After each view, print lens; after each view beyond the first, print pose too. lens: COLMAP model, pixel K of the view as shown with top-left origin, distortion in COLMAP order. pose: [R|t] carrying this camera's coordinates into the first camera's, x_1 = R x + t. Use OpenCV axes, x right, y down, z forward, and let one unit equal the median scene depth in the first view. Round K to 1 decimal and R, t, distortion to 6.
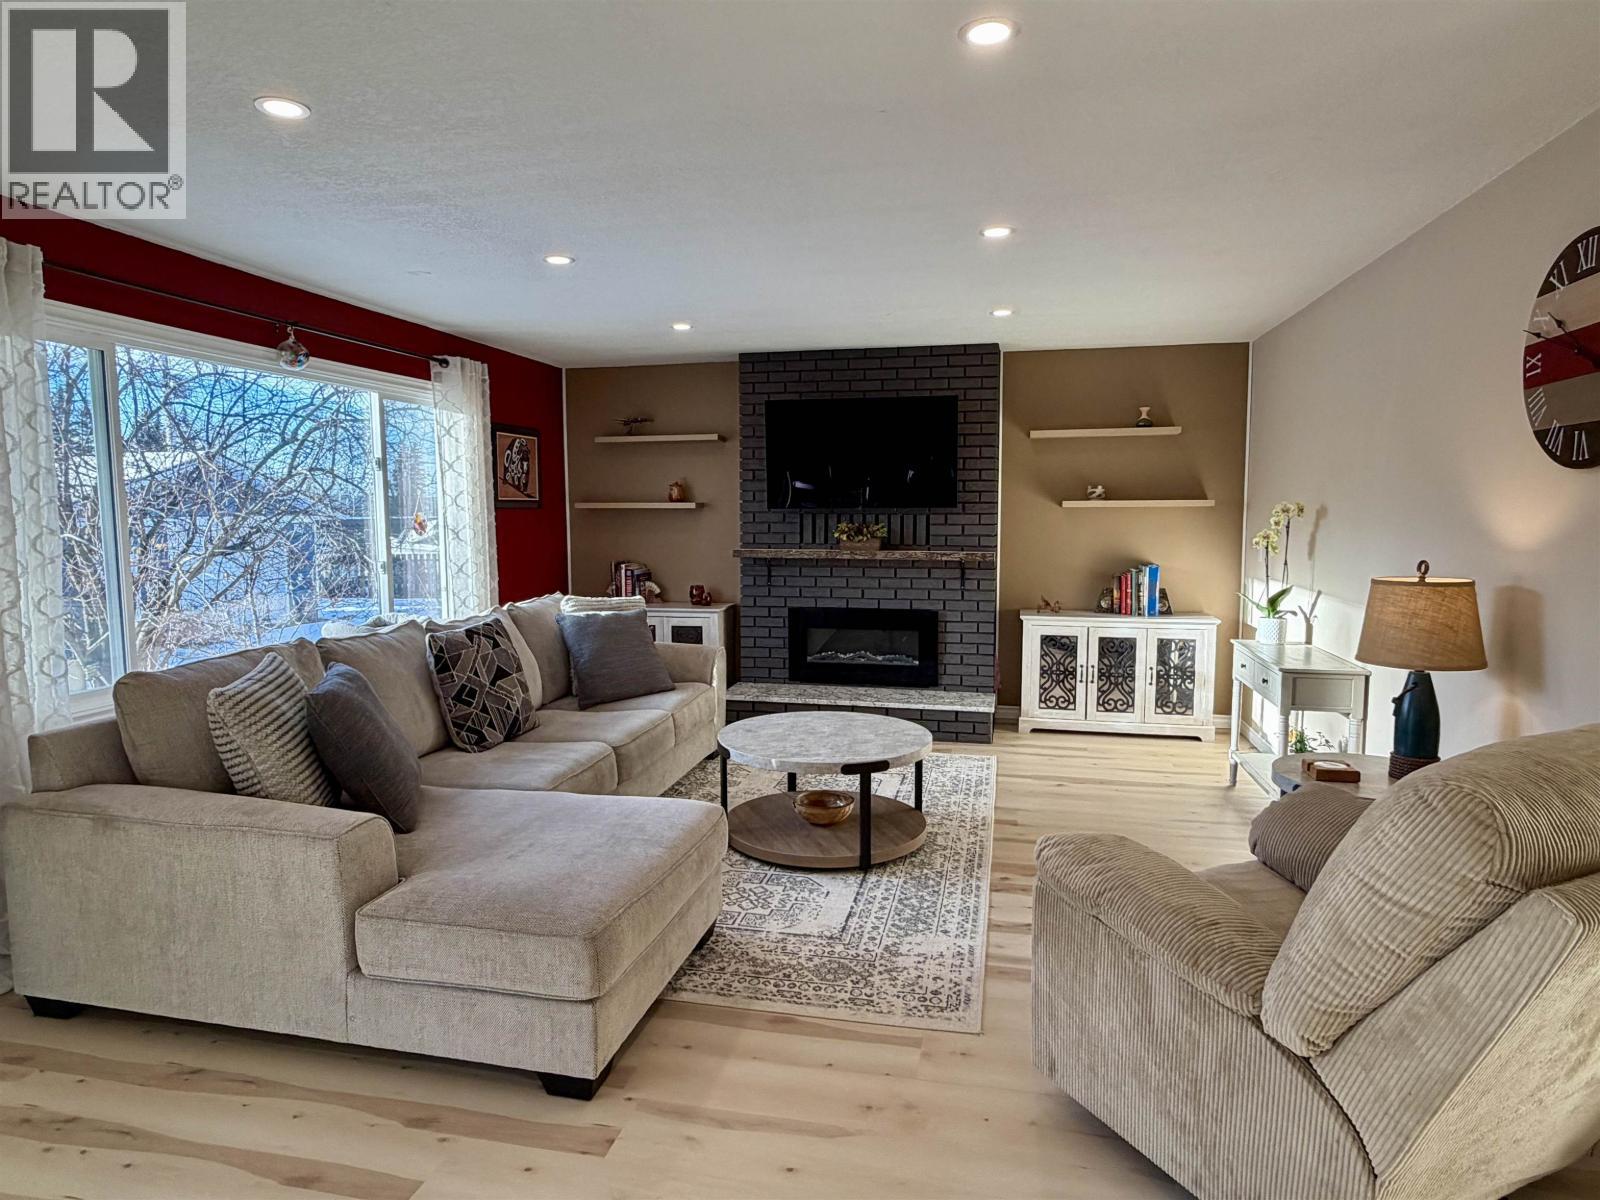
lens RADIAL K [[951.0, 0, 792.8], [0, 951.0, 592.9], [0, 0, 1]] dist [-0.008920, 0.004946]
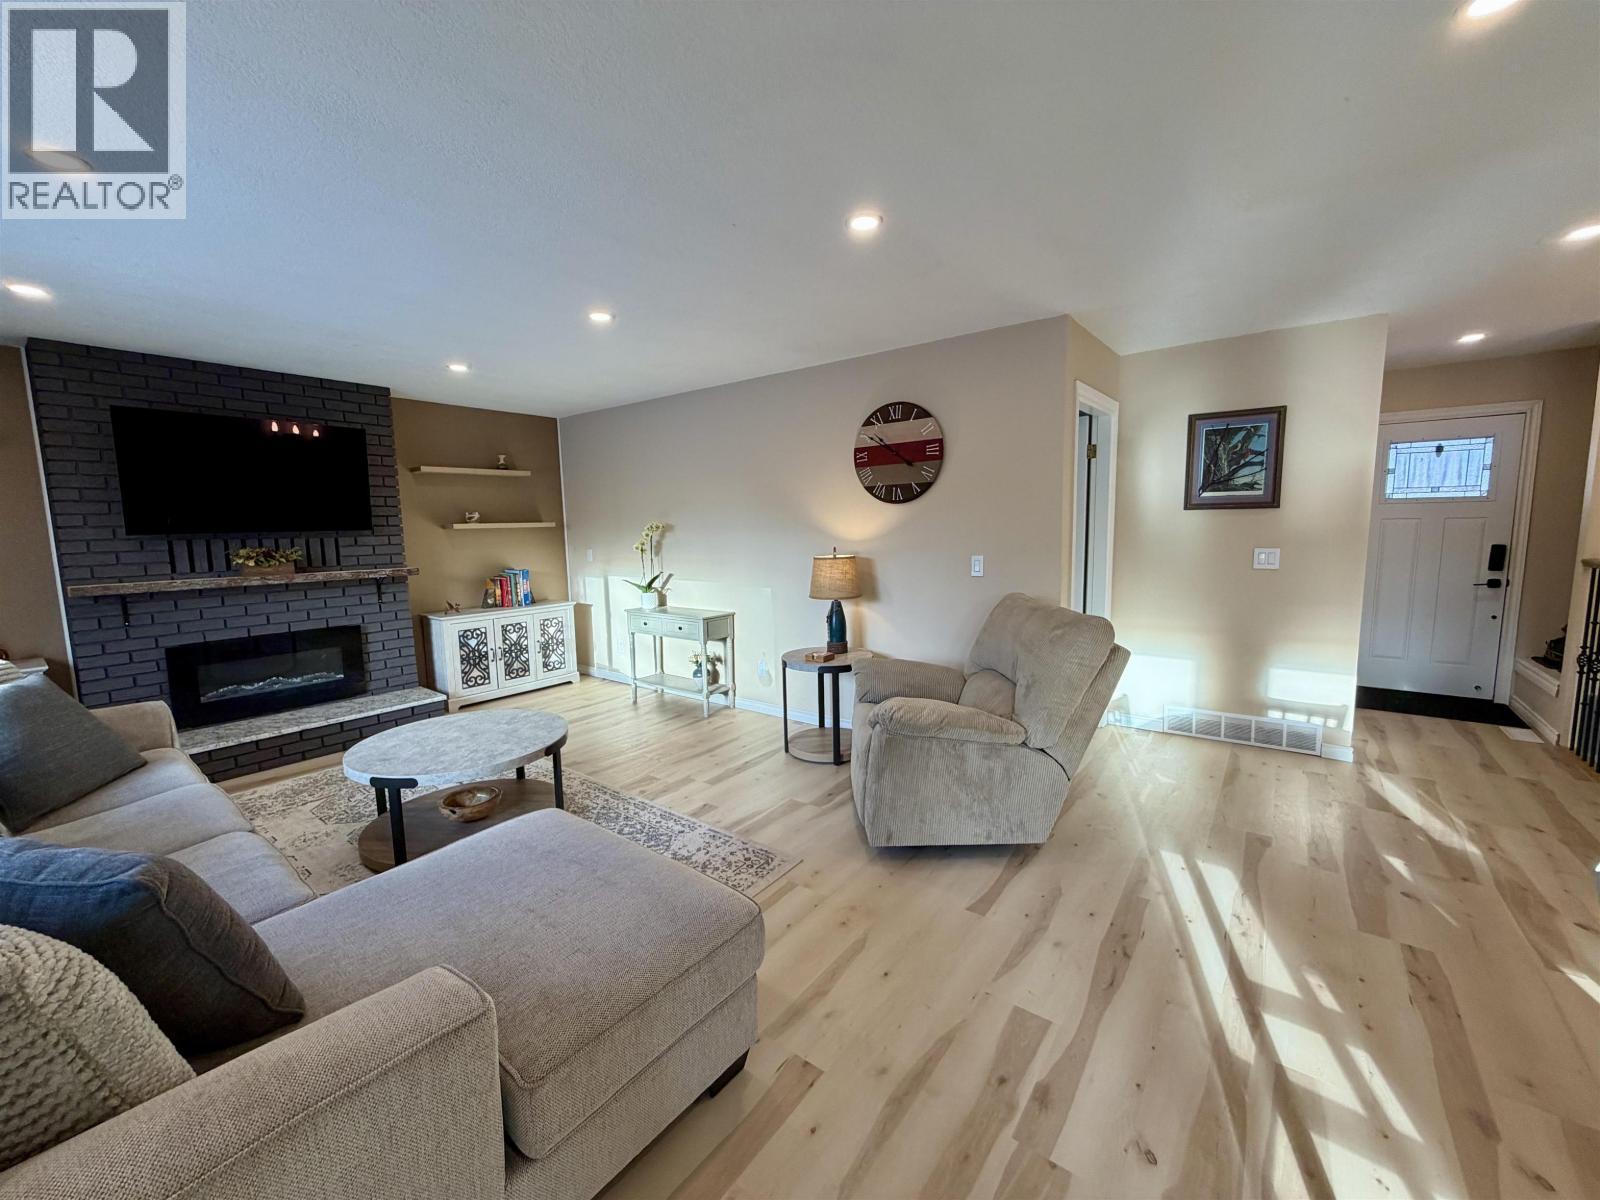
lens RADIAL K [[636.6, 0, 800.9], [0, 636.6, 598.1], [0, 0, 1]] dist [-0.003120, -0.000113]
pose [[0.417688, -0.110481, 0.901849, -0.304179], [0.098942, 0.992208, 0.075726, -0.017597], [-0.903187, 0.057601, 0.425364, 0.234100]]
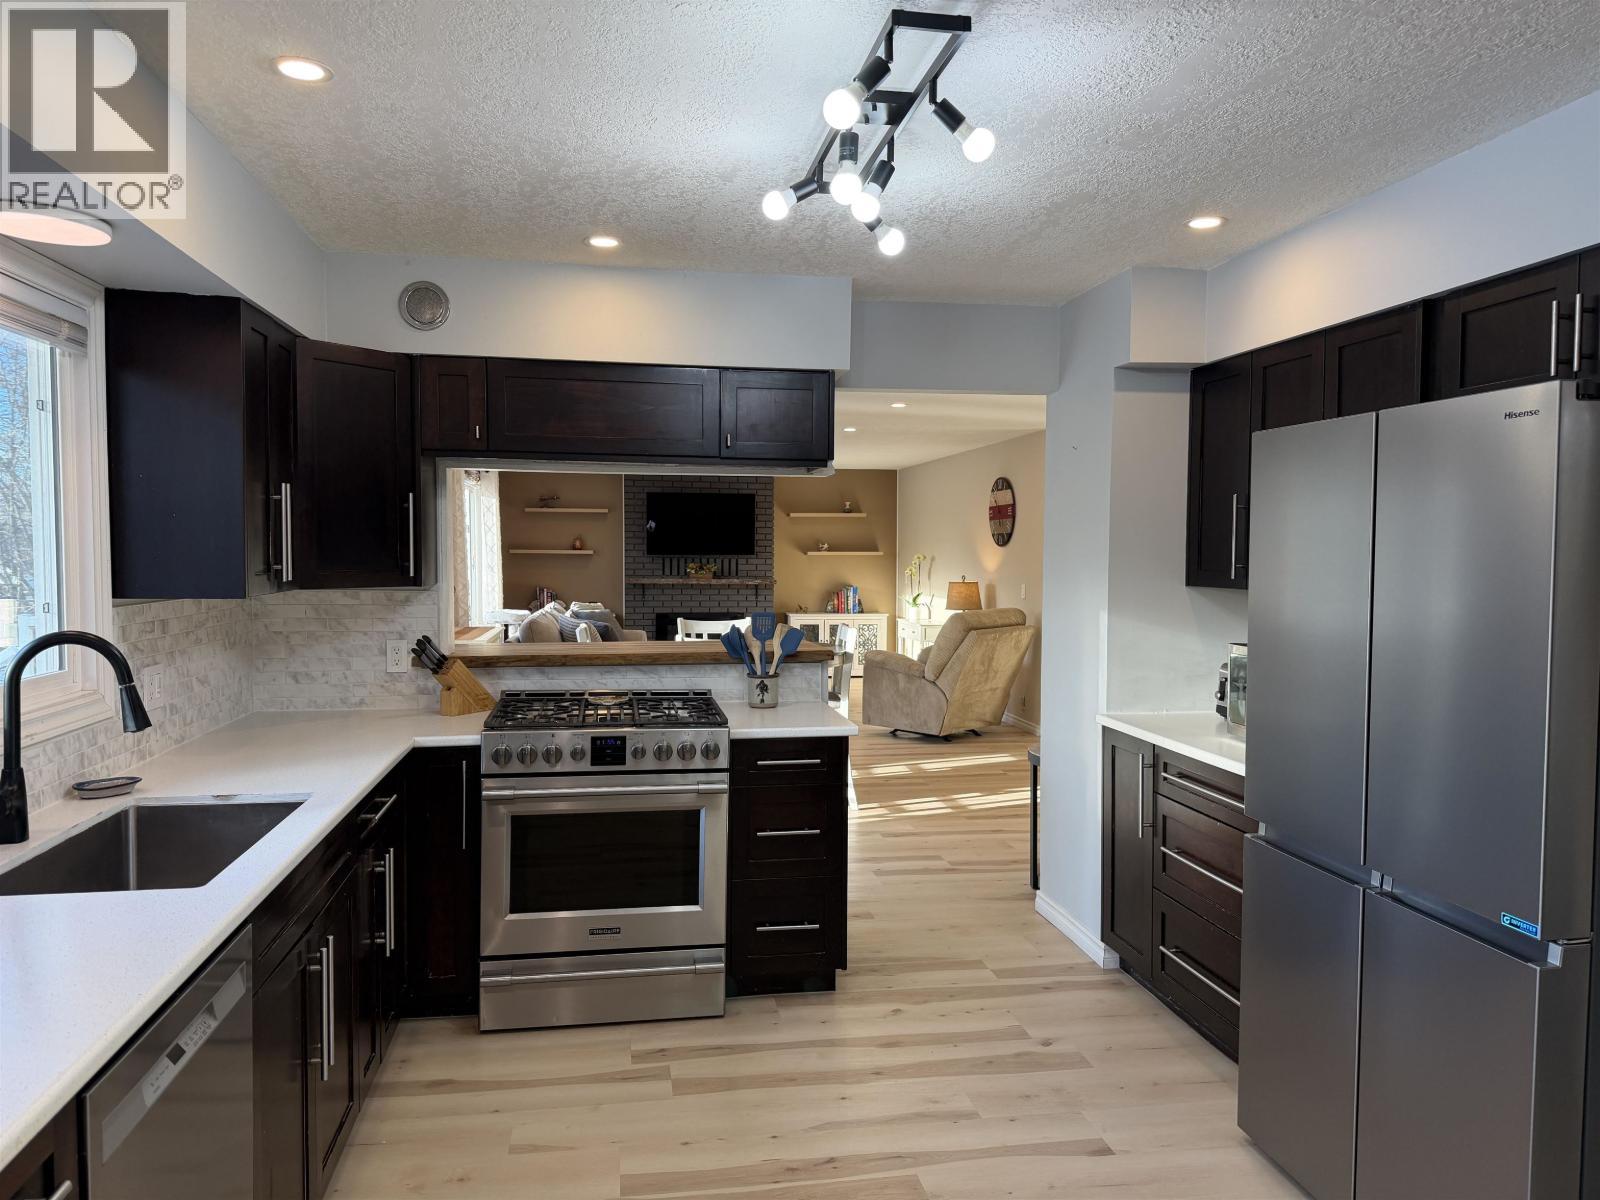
lens RADIAL K [[1122.3, 0, 794.9], [0, 1122.3, 596.7], [0, 0, 1]] dist [0.086187, -0.118309]
pose [[0.926731, -0.007247, 0.375655, -0.565541], [0.024818, 0.998811, -0.041956, 0.081784], [-0.374905, 0.048205, 0.925809, -1.013618]]
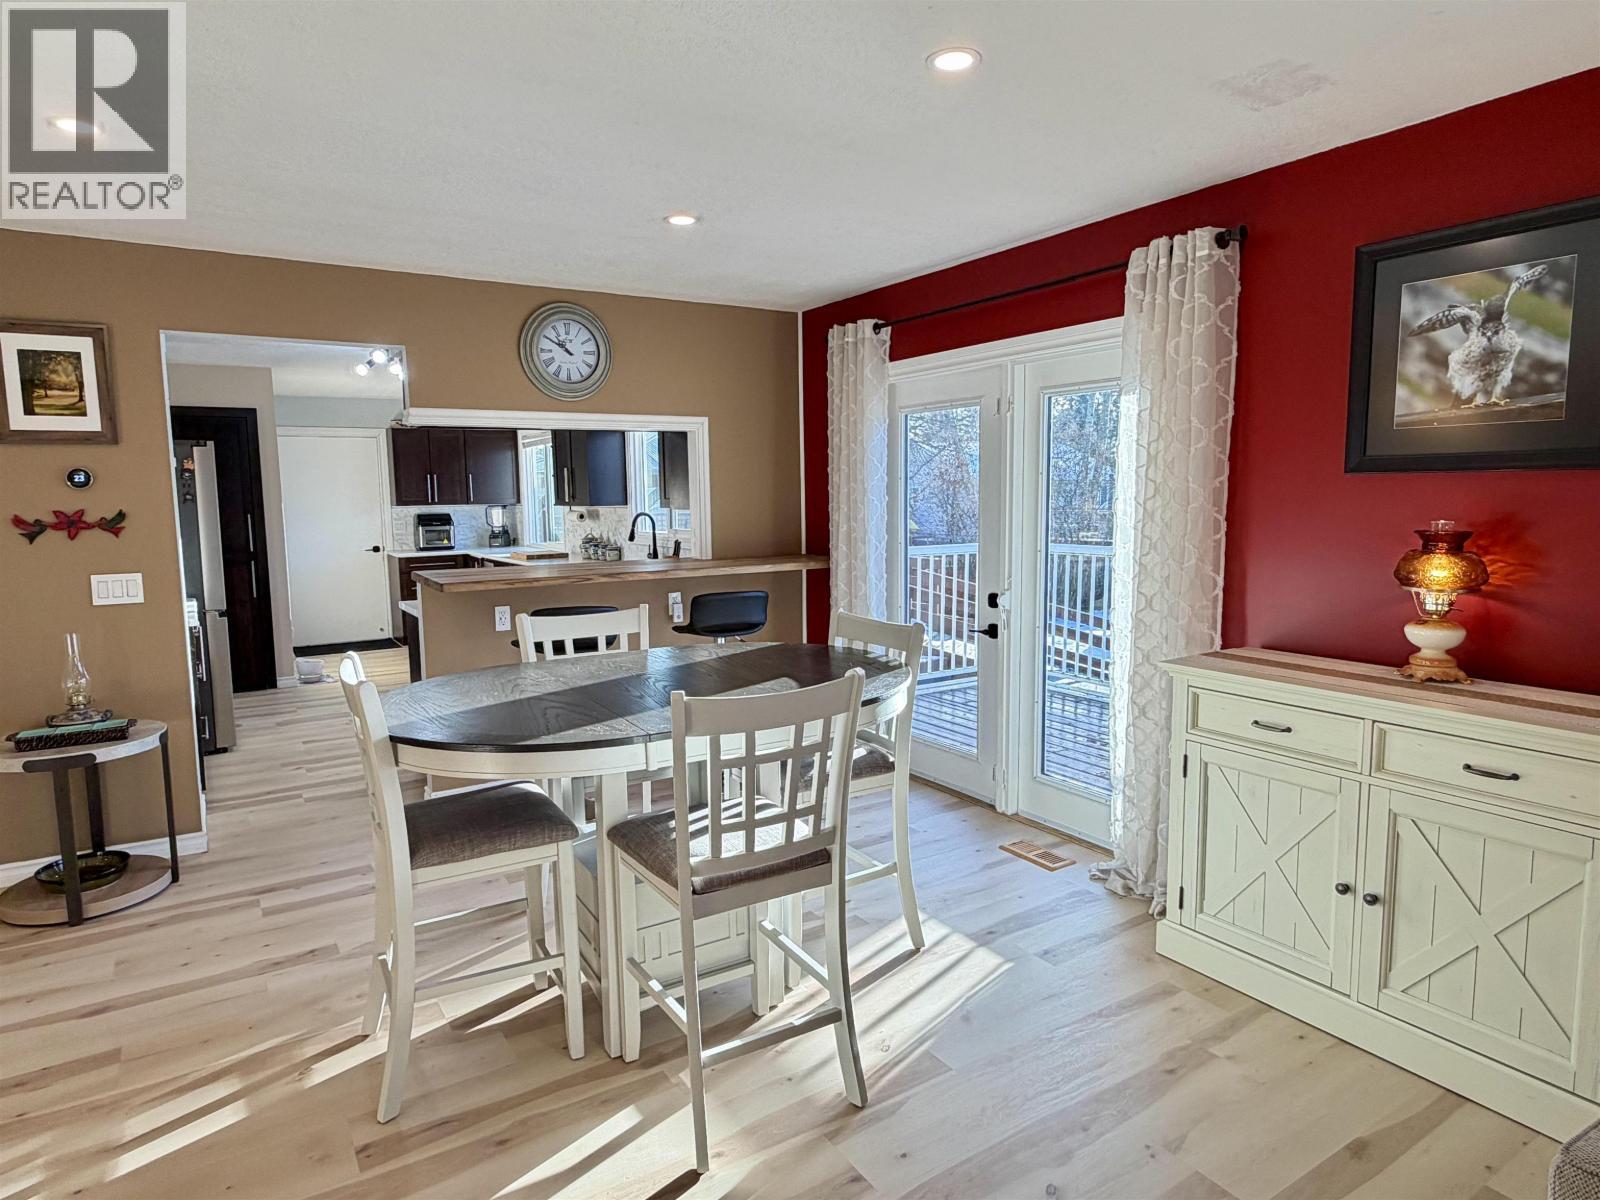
lens RADIAL K [[951.0, 0, 805.6], [0, 951.0, 597.2], [0, 0, 1]] dist [-0.008920, 0.004946]
pose [[-0.701738, 0.092170, -0.706447, 0.055431], [-0.047044, 0.983437, 0.175039, -0.040787], [0.710880, 0.156066, -0.685779, 0.415583]]
